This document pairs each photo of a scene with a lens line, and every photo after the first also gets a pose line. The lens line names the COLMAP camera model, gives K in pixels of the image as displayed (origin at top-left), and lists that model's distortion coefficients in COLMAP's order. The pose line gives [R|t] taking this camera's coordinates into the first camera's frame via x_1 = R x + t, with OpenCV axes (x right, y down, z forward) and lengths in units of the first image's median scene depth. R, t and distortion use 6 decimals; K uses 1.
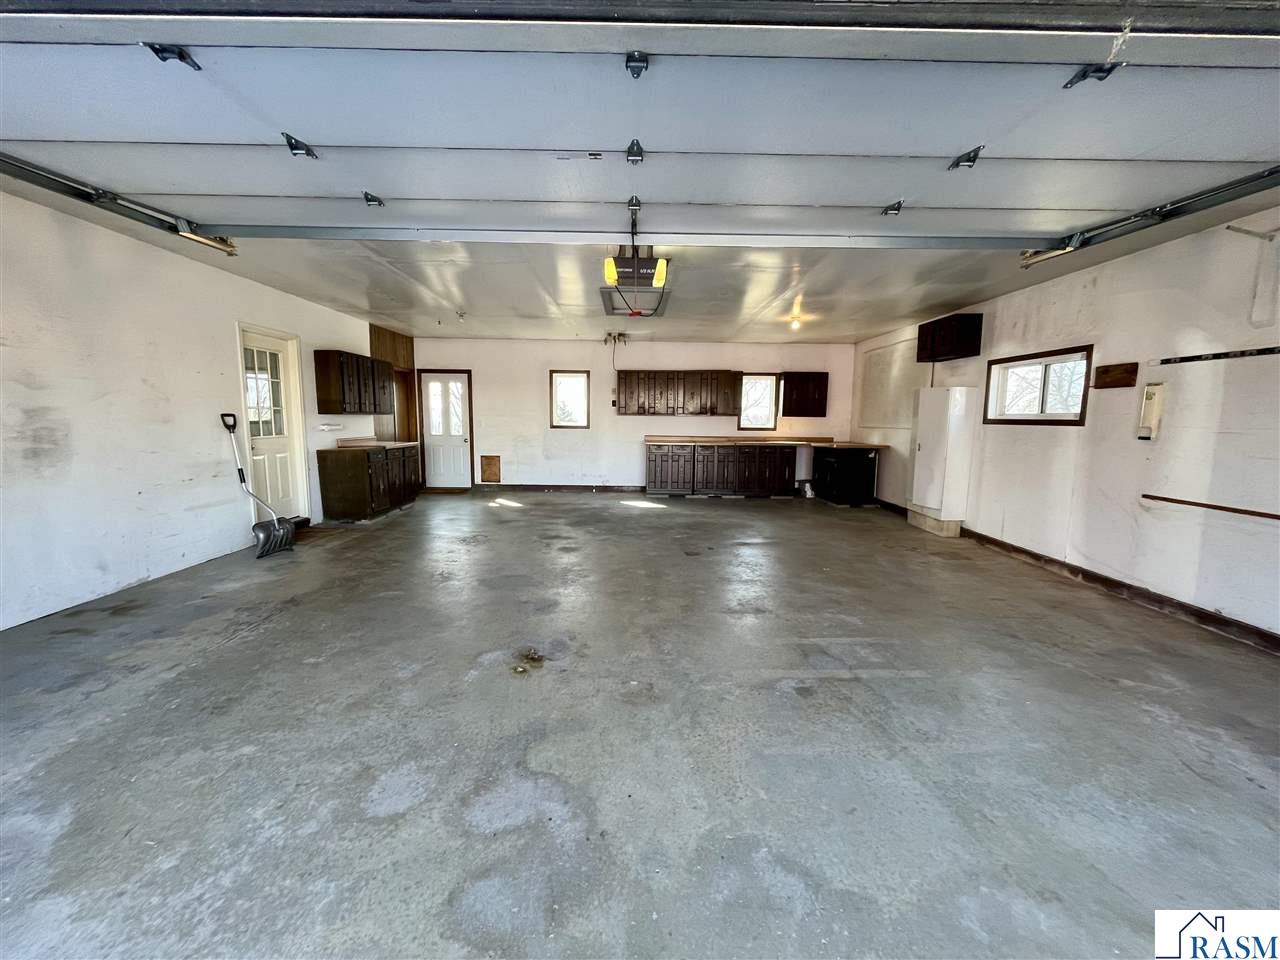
lens RADIAL K [[519.5, 0, 635.5], [0, 519.5, 482.0], [0, 0, 1]] dist [-0.001152, 0.000671]
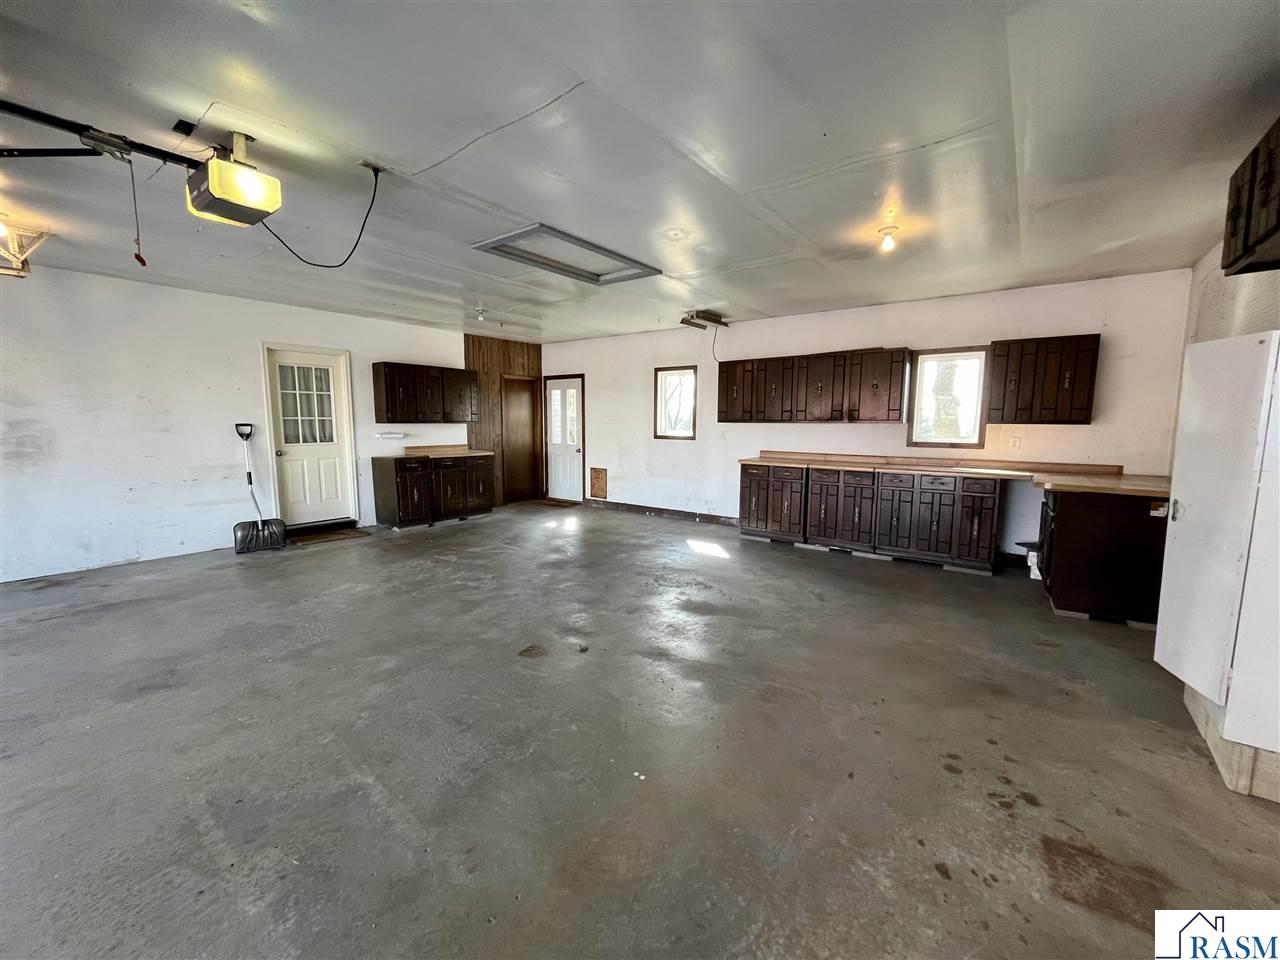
lens RADIAL K [[519.5, 0, 639.7], [0, 519.5, 477.0], [0, 0, 1]] dist [-0.001152, 0.000671]
pose [[0.789007, 0.058864, -0.611558, 0.336041], [-0.072909, 0.997337, 0.001932, -0.044498], [0.610043, 0.043064, 0.791197, 0.350670]]
